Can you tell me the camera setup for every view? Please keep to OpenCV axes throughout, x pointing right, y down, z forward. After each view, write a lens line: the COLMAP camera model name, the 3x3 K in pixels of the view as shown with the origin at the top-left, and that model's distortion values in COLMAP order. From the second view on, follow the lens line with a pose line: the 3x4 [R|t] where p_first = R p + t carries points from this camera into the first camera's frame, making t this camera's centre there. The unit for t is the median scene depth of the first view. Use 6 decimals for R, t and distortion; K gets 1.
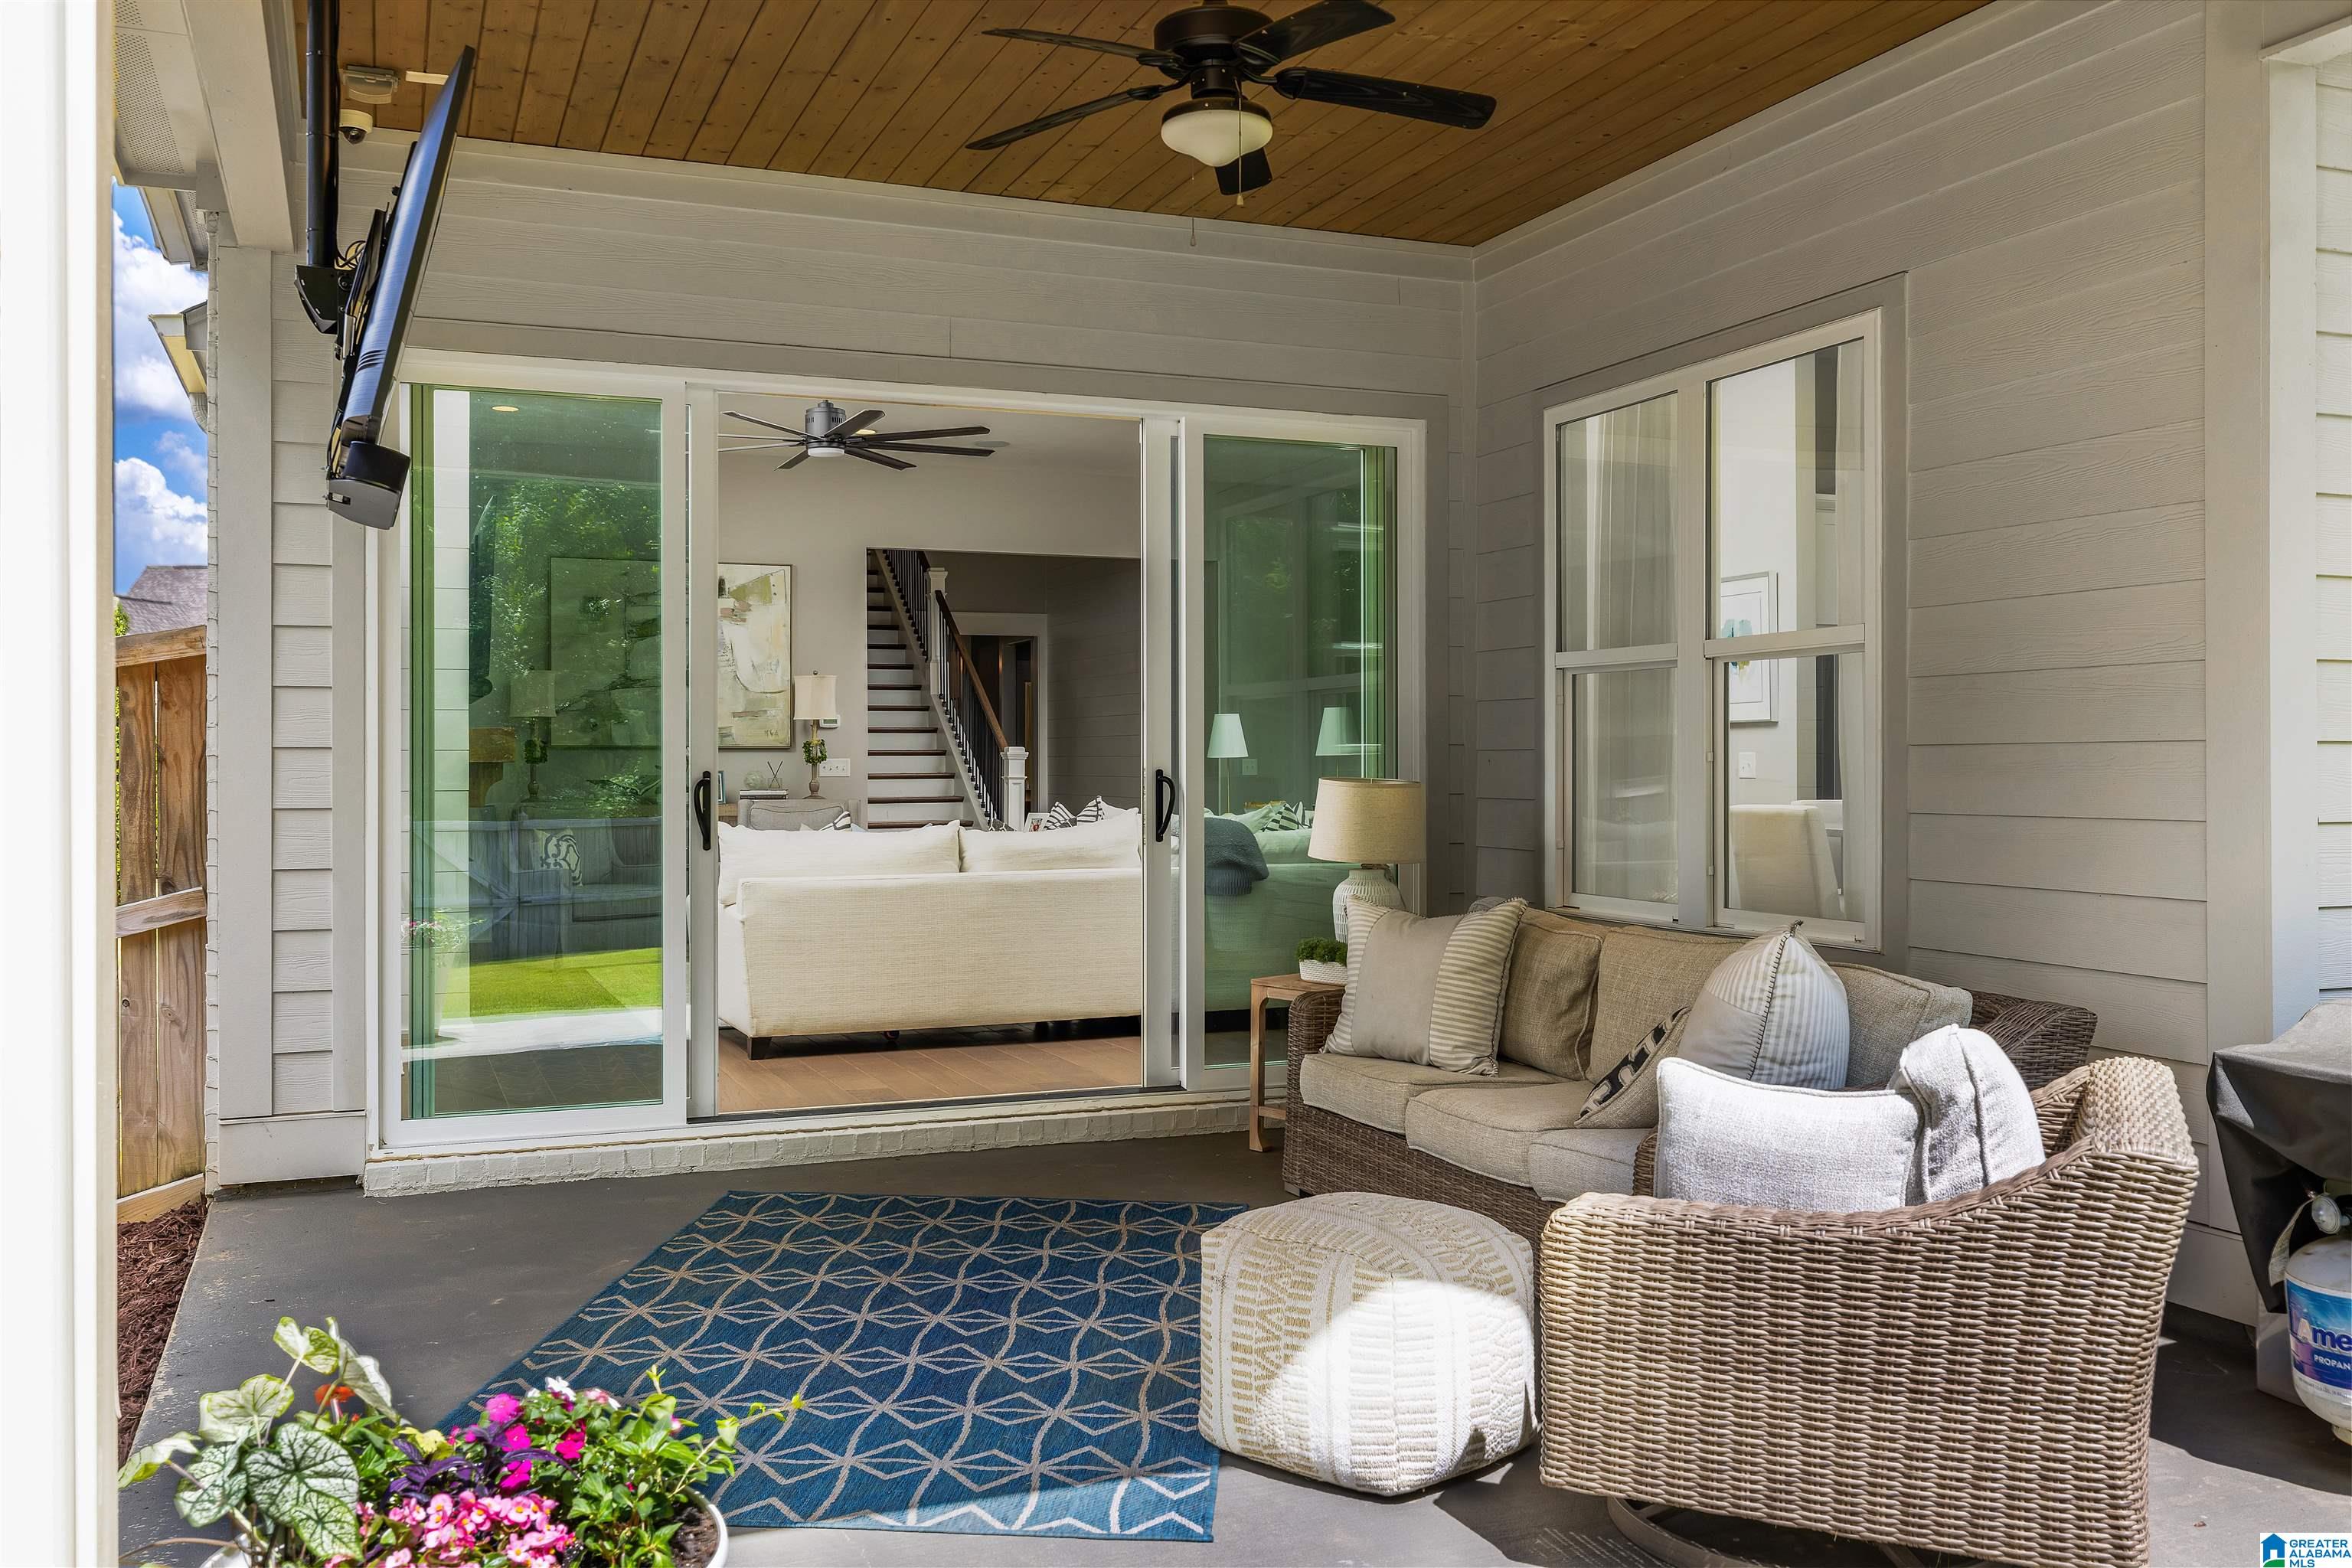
lens RADIAL K [[2023.1, 0, 1175.8], [0, 2023.1, 785.0], [0, 0, 1]] dist [0.000504, -0.017832]
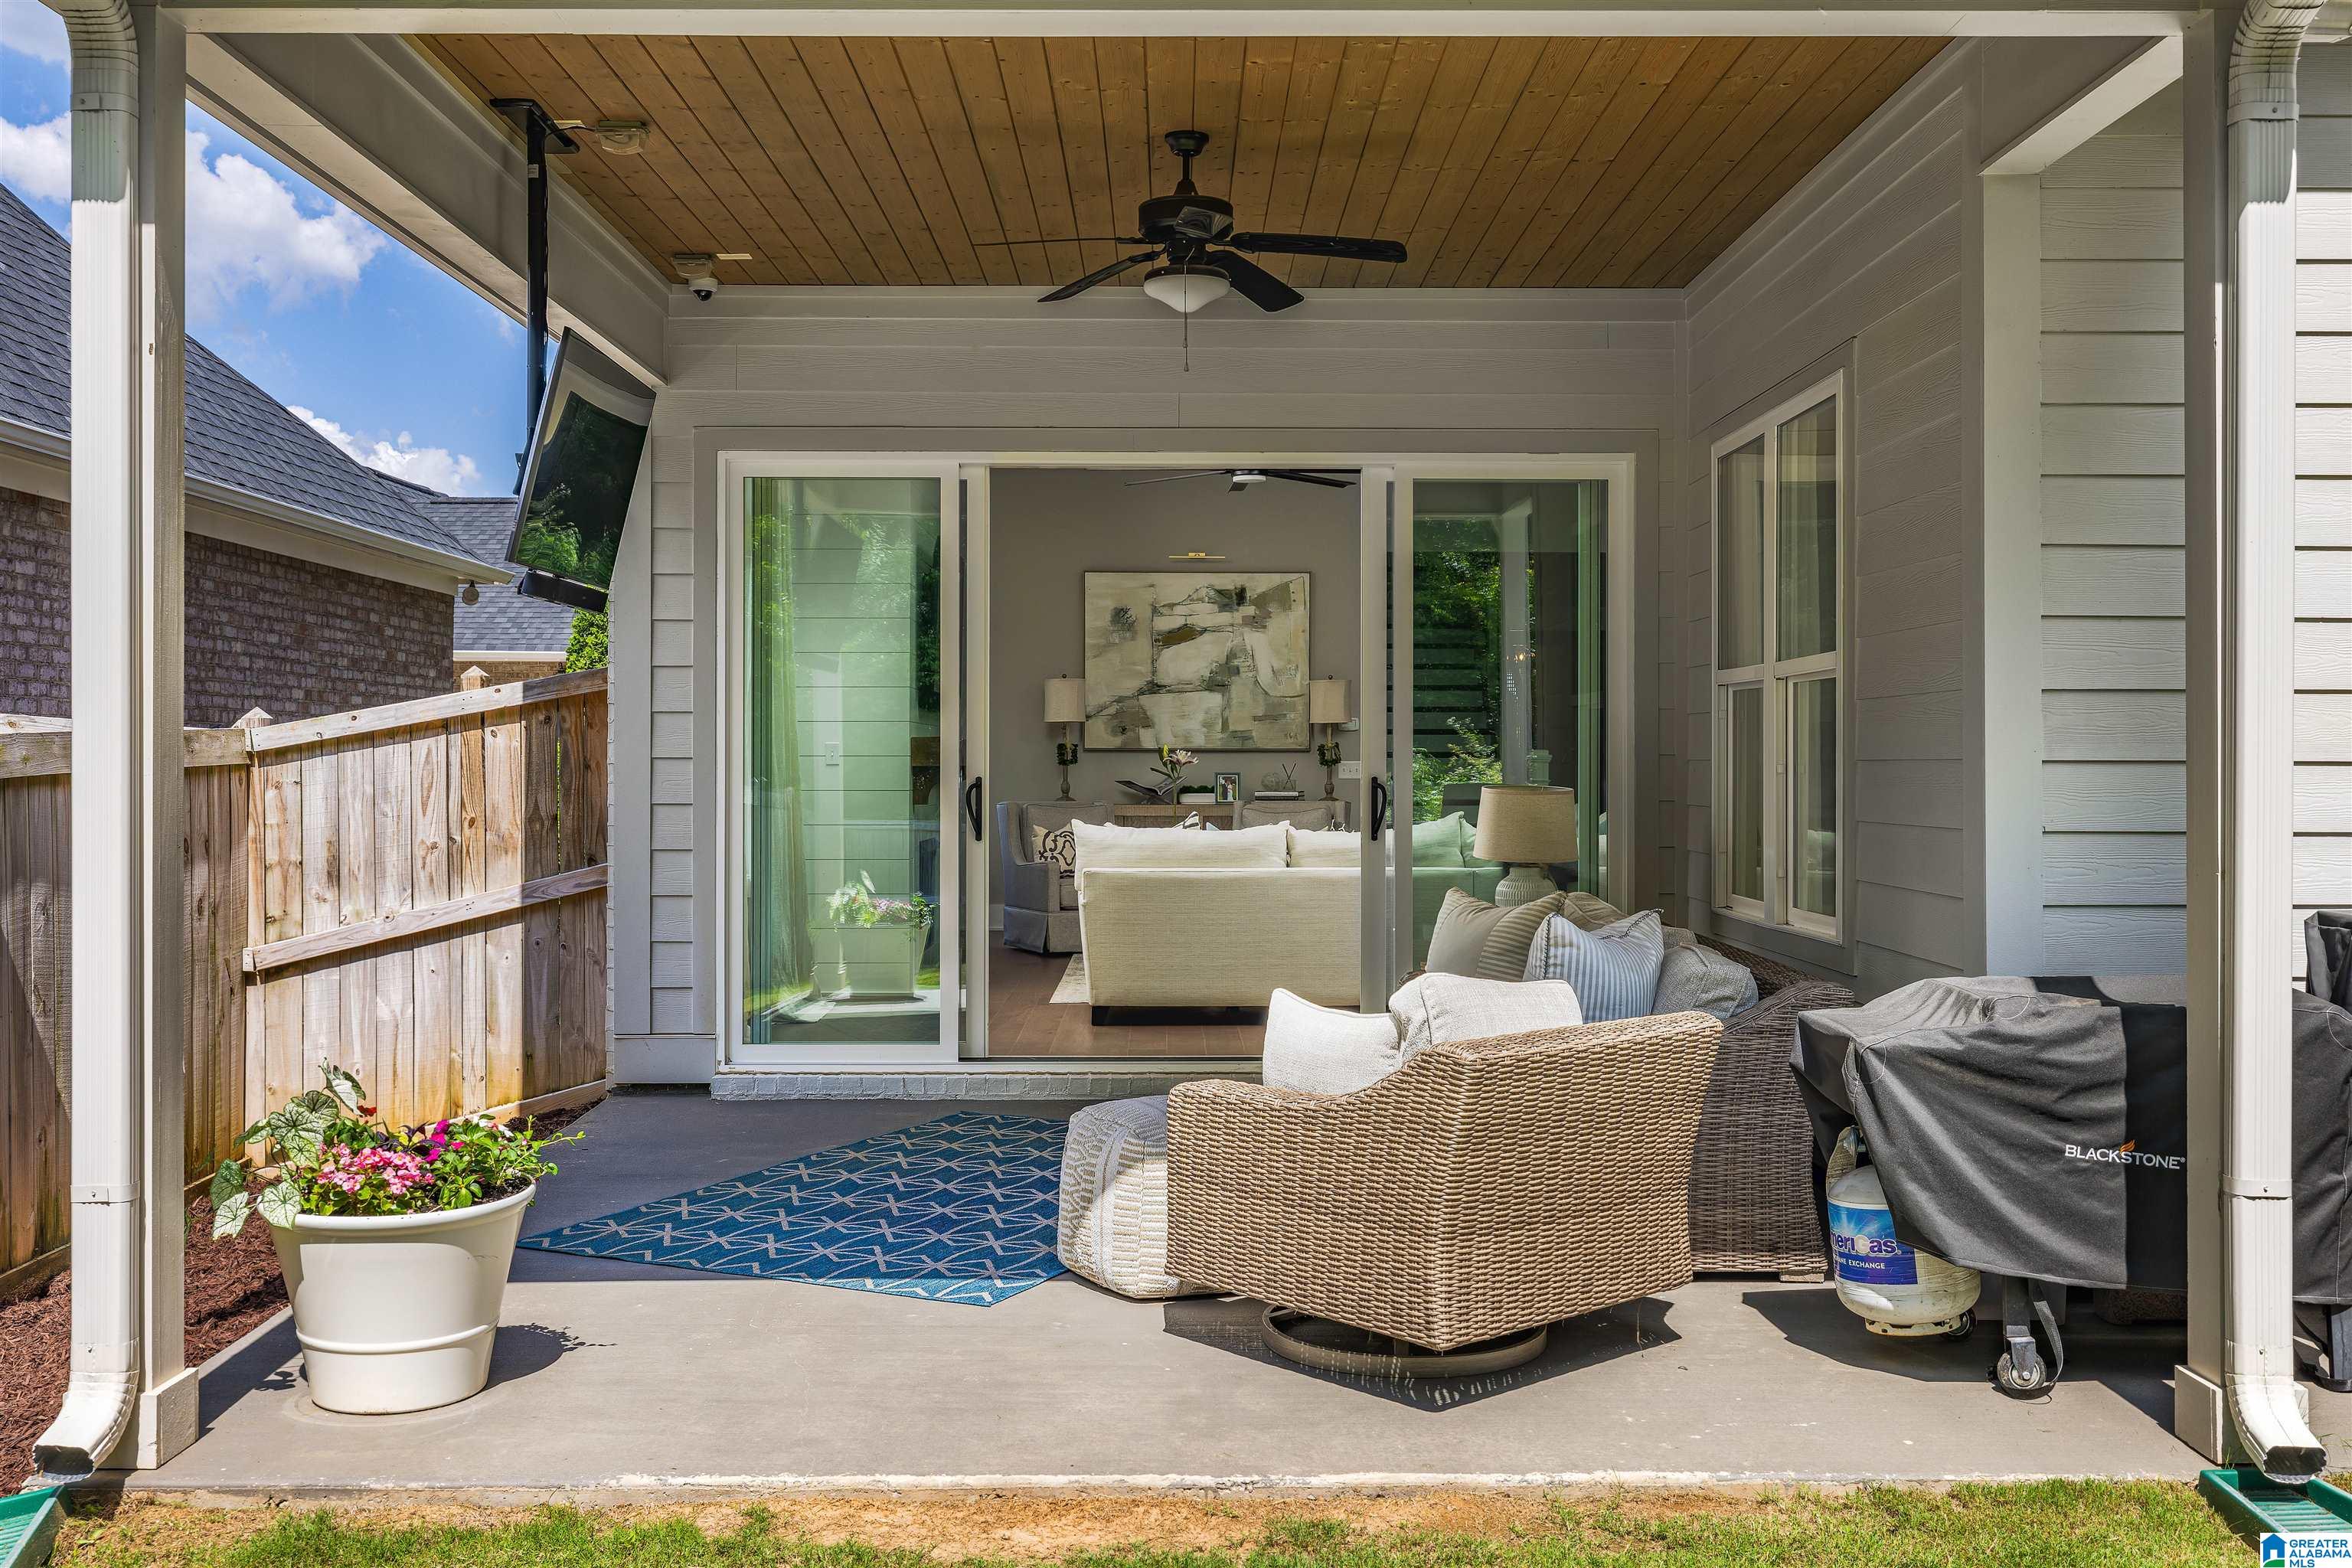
lens RADIAL K [[2354.1, 0, 1177.1], [0, 2354.1, 777.4], [0, 0, 1]] dist [0.015886, 0.000000]
pose [[0.928515, 0.005740, -0.371250, 0.379449], [-0.006844, 0.999975, -0.001657, -0.004397], [0.371231, 0.004079, 0.928532, -0.263692]]
